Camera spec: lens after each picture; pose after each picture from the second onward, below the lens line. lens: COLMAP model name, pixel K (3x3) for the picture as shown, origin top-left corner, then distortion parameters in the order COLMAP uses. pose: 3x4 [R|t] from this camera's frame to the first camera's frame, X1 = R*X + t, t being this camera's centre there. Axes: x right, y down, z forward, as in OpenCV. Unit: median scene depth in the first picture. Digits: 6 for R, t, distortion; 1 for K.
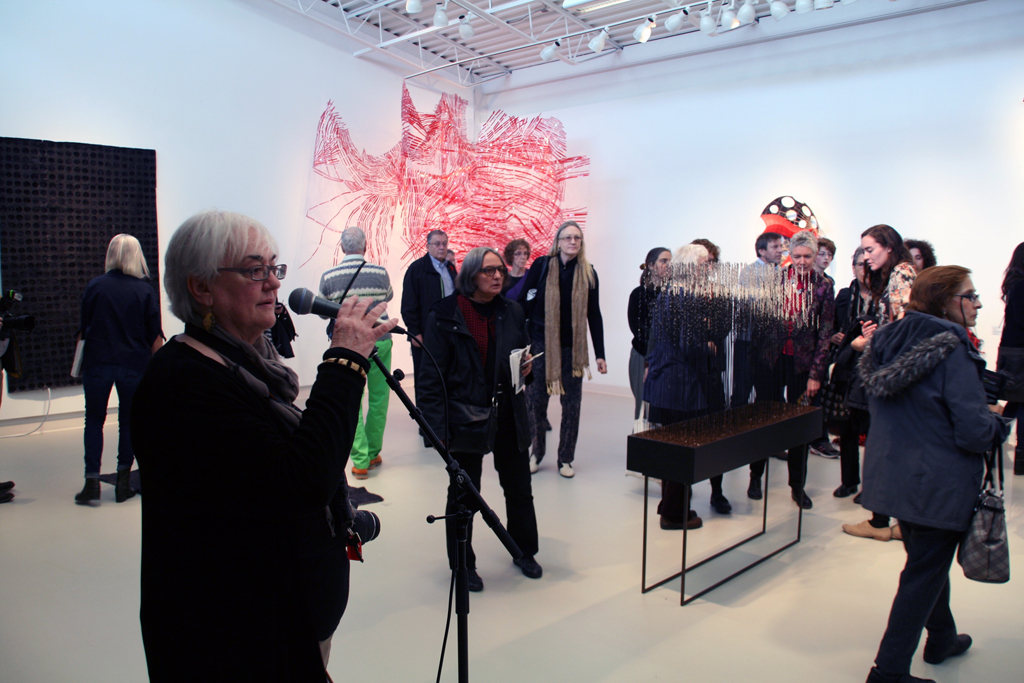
lens RADIAL K [[877.5, 0, 512.0], [0, 877.5, 341.5], [0, 0, 1]] dist [-0.182229, 0.097503]
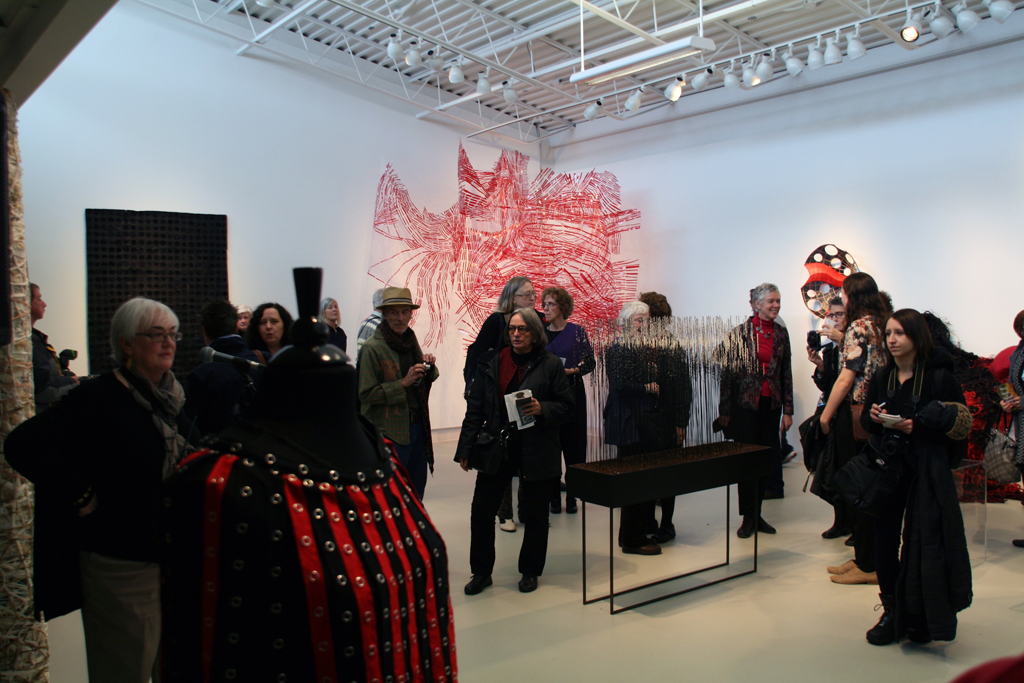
lens RADIAL K [[991.4, 0, 512.0], [0, 991.4, 341.5], [0, 0, 1]] dist [-0.177539, 0.007521]
pose [[0.987292, -0.009479, -0.158636, 0.133490], [0.000148, 0.998274, -0.058728, 0.008881], [0.158919, 0.057958, 0.985589, -0.160593]]
